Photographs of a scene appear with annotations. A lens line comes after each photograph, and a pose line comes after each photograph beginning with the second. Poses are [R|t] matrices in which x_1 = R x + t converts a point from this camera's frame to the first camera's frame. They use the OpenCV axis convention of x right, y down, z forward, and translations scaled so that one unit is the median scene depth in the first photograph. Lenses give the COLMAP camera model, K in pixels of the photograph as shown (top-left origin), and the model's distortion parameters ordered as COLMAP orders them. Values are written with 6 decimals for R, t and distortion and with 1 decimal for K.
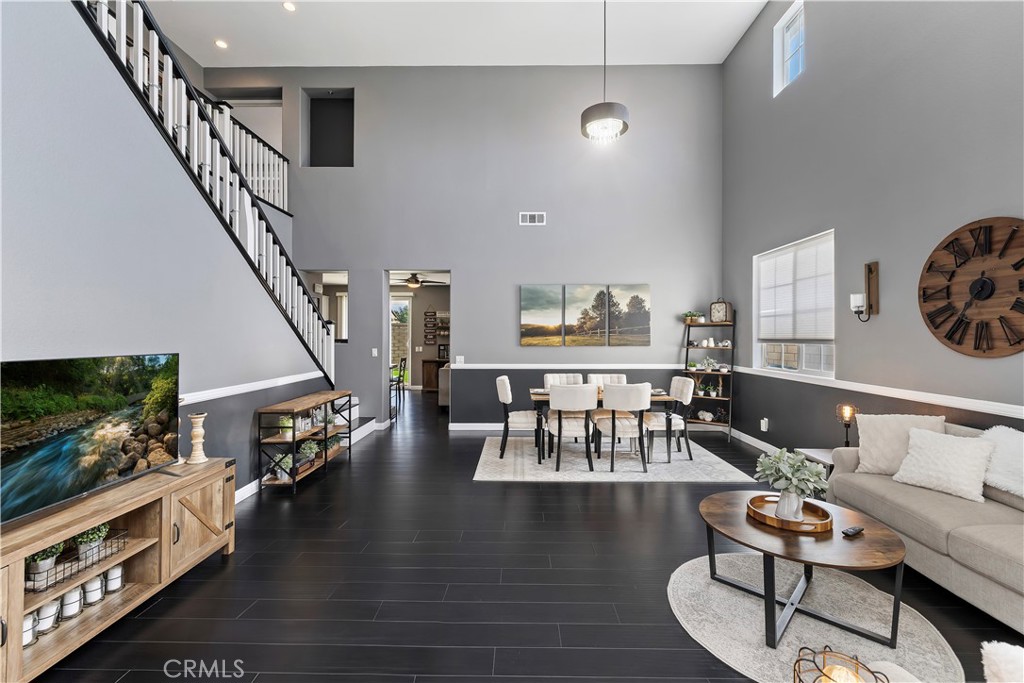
lens RADIAL K [[432.5, 0, 512.5], [0, 432.5, 335.7], [0, 0, 1]] dist [0.000009, 0.000157]
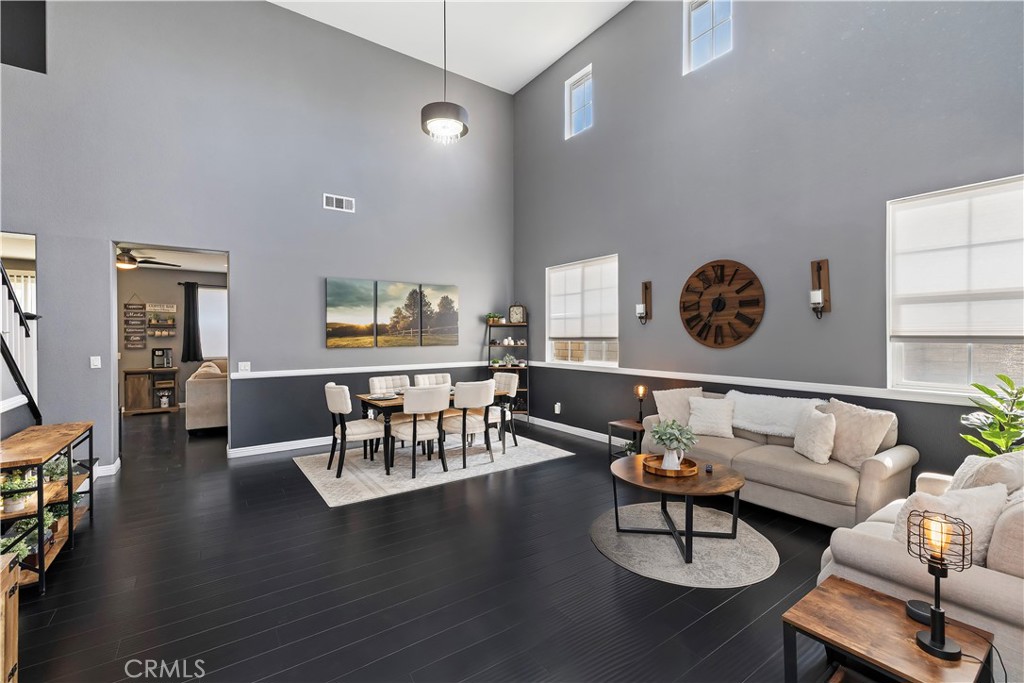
lens RADIAL K [[441.1, 0, 513.1], [0, 441.1, 338.5], [0, 0, 1]] dist [0.001629, 0.000359]
pose [[0.807447, -0.009084, 0.589870, -0.264997], [0.004877, 0.999950, 0.008724, -0.001334], [-0.589920, -0.004167, 0.807451, 0.081416]]
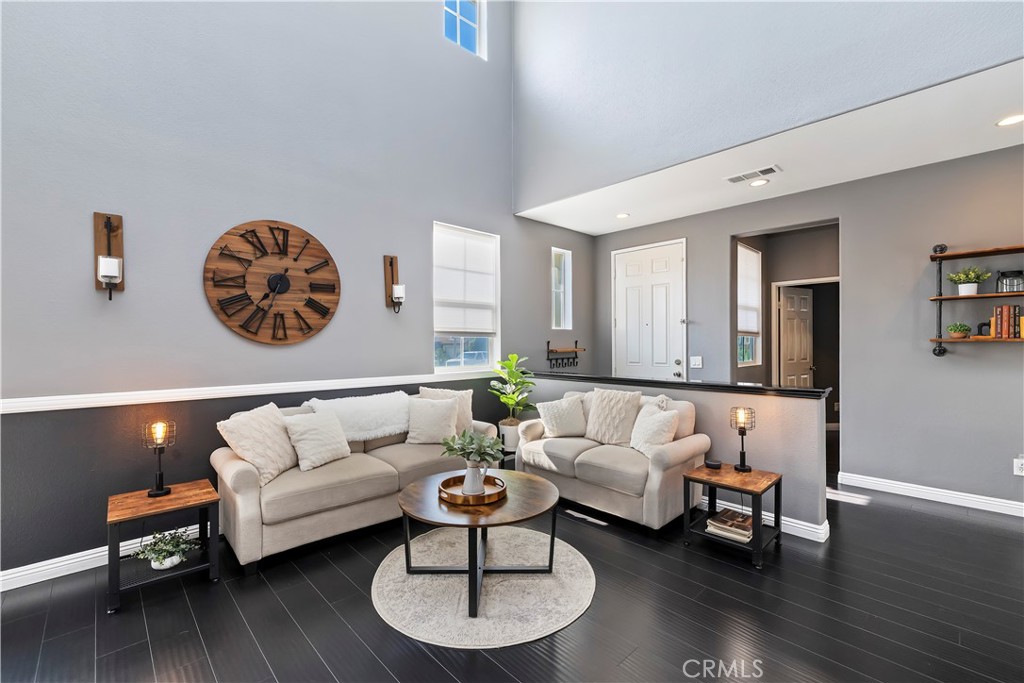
lens RADIAL K [[432.9, 0, 513.1], [0, 432.9, 345.9], [0, 0, 1]] dist [0.002180, 0.000092]
pose [[-0.704970, -0.001731, 0.709235, -0.082234], [0.004442, 0.999967, 0.006855, 0.027621], [-0.709223, 0.007983, -0.704939, 0.773707]]
